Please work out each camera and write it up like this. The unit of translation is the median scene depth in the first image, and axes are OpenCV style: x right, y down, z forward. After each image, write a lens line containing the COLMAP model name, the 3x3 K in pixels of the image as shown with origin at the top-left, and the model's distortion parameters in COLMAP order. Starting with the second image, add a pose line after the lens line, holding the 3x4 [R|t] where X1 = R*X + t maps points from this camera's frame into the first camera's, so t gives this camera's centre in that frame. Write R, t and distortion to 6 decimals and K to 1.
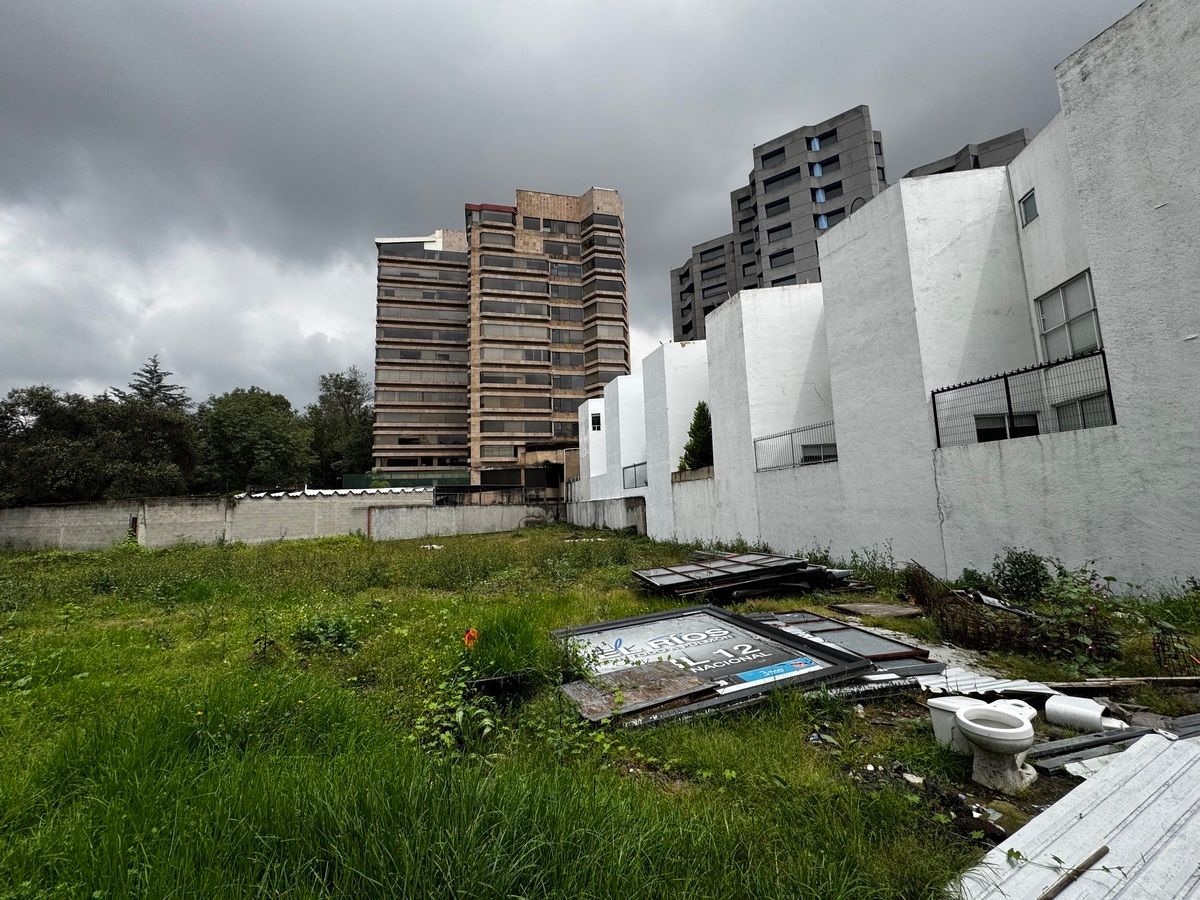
lens RADIAL K [[477.4, 0, 599.9], [0, 477.4, 449.1], [0, 0, 1]] dist [-0.001593, -0.000216]
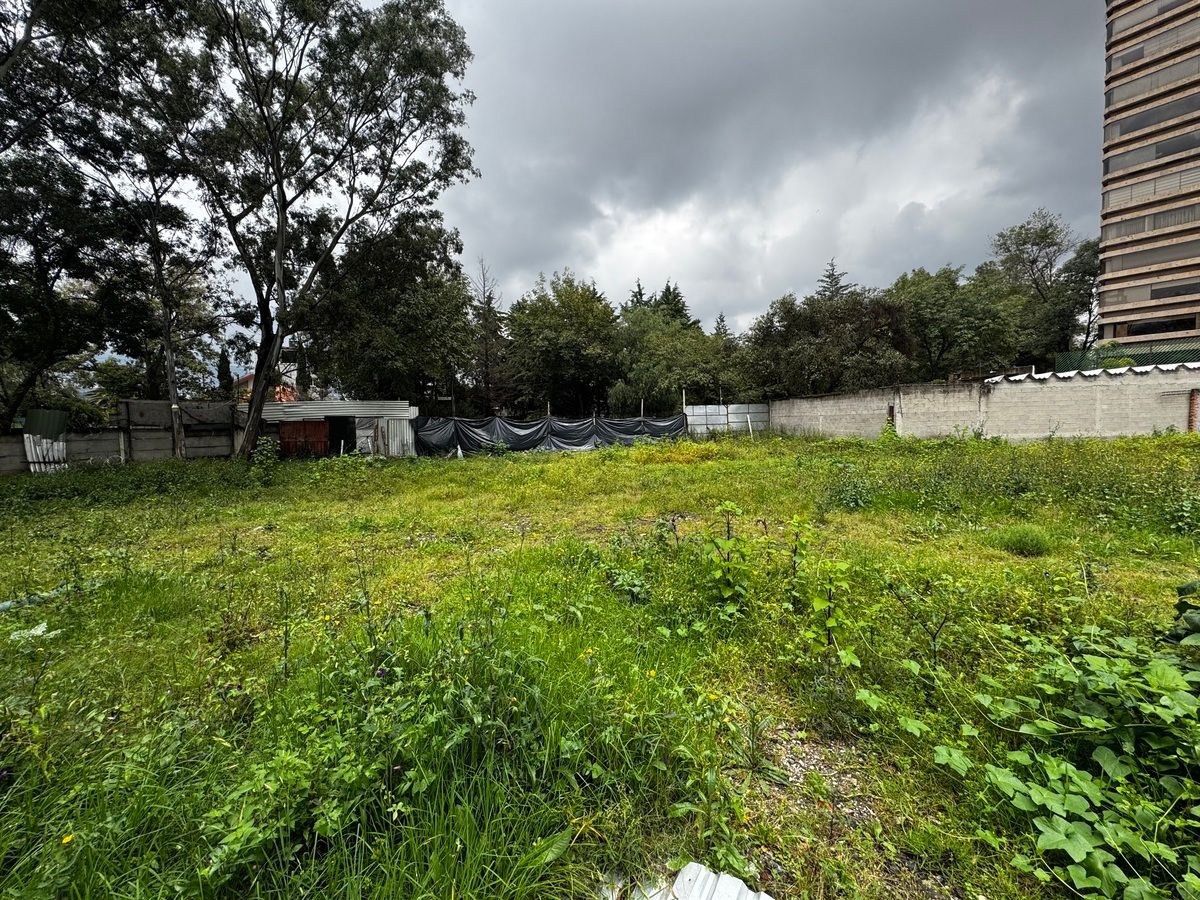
lens RADIAL K [[477.4, 0, 598.9], [0, 477.4, 448.8], [0, 0, 1]] dist [-0.001593, -0.000216]
pose [[0.418292, 0.071537, -0.905491, -0.225867], [0.123040, 0.983243, 0.134518, 0.017205], [0.899941, -0.167680, 0.402481, 0.048186]]
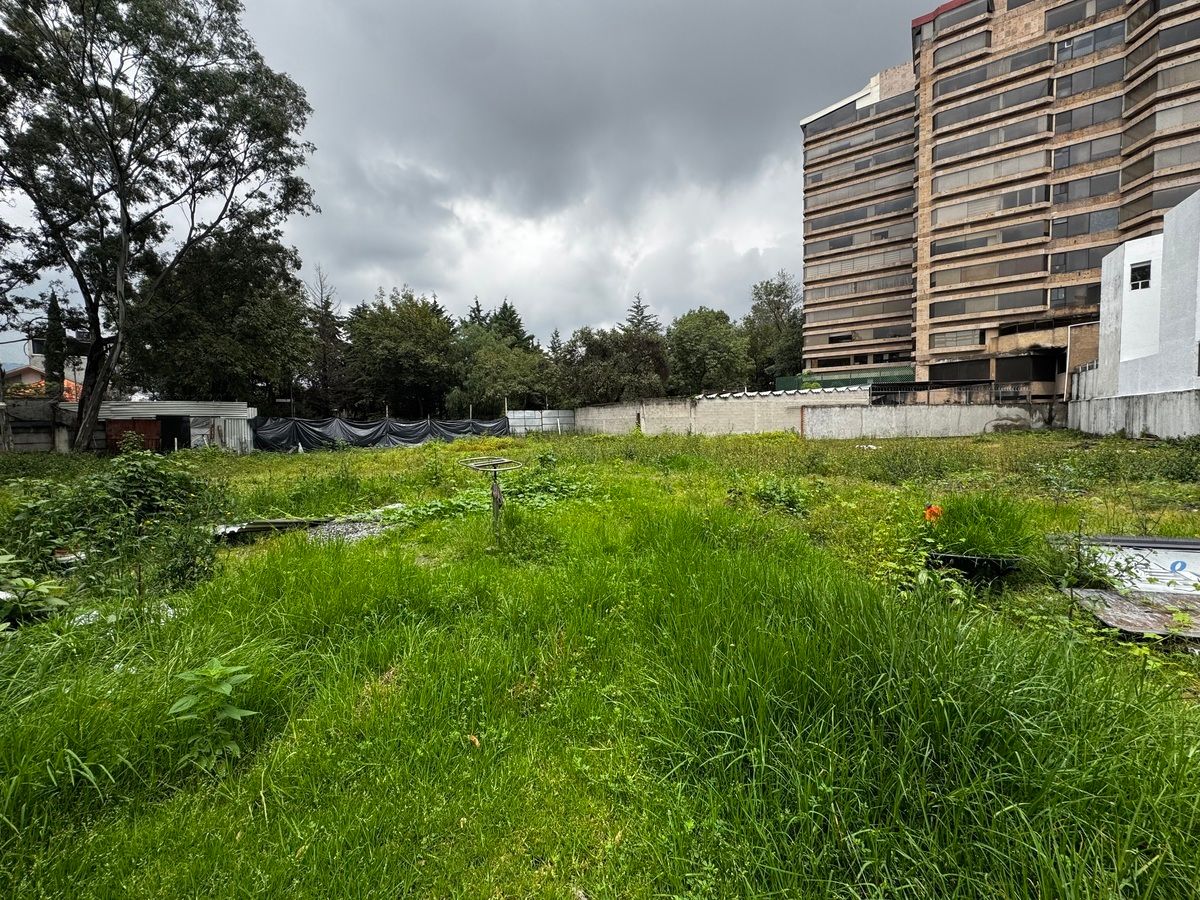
lens RADIAL K [[477.4, 0, 599.9], [0, 477.4, 448.7], [0, 0, 1]] dist [-0.001593, -0.000216]
pose [[0.666202, 0.059376, -0.743403, -0.002954], [0.088540, 0.983478, 0.157896, 0.009513], [0.740496, -0.171012, 0.649938, -0.007274]]
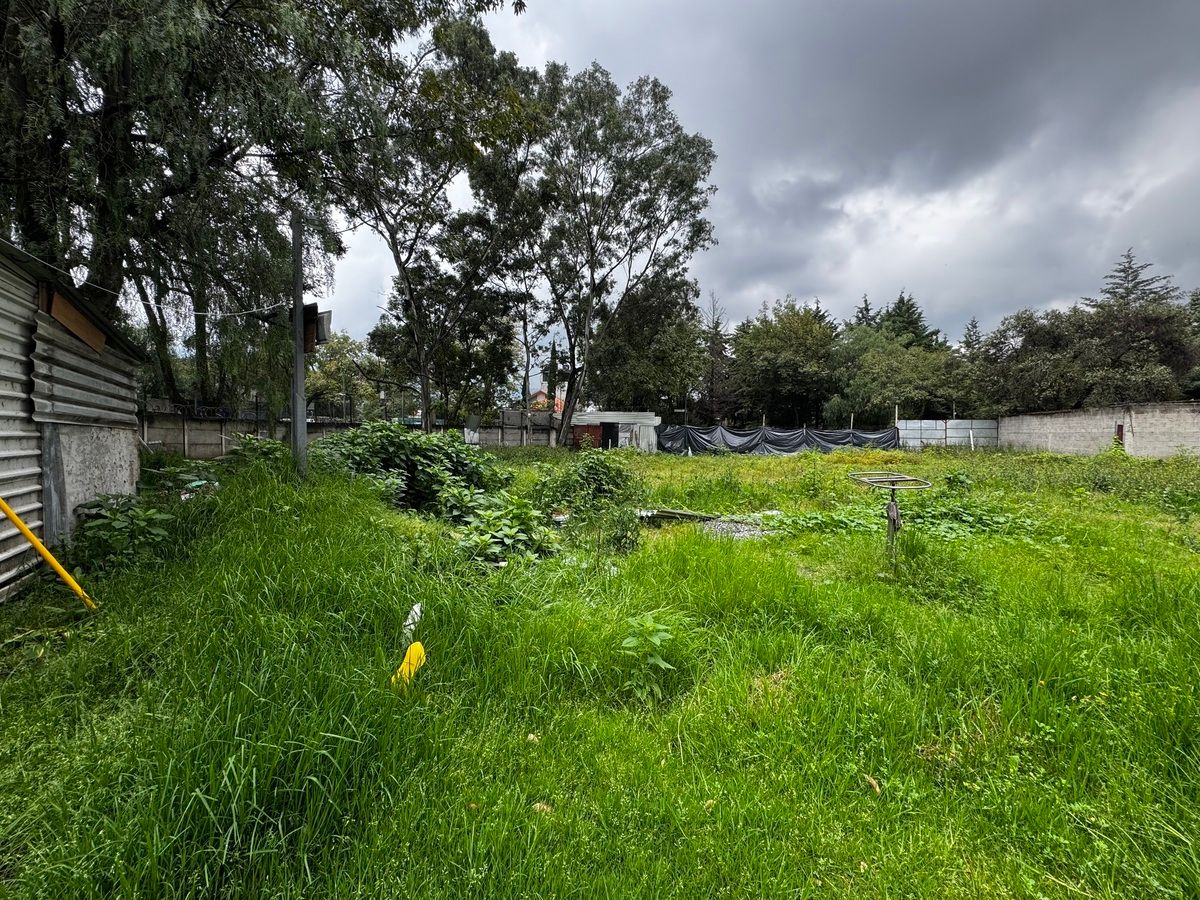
lens RADIAL K [[477.4, 0, 599.9], [0, 477.4, 448.2], [0, 0, 1]] dist [-0.001593, -0.000216]
pose [[-0.016202, 0.061250, -0.997991, -0.003540], [0.114516, 0.991668, 0.059003, 0.009004], [0.993289, -0.113330, -0.023081, -0.011469]]
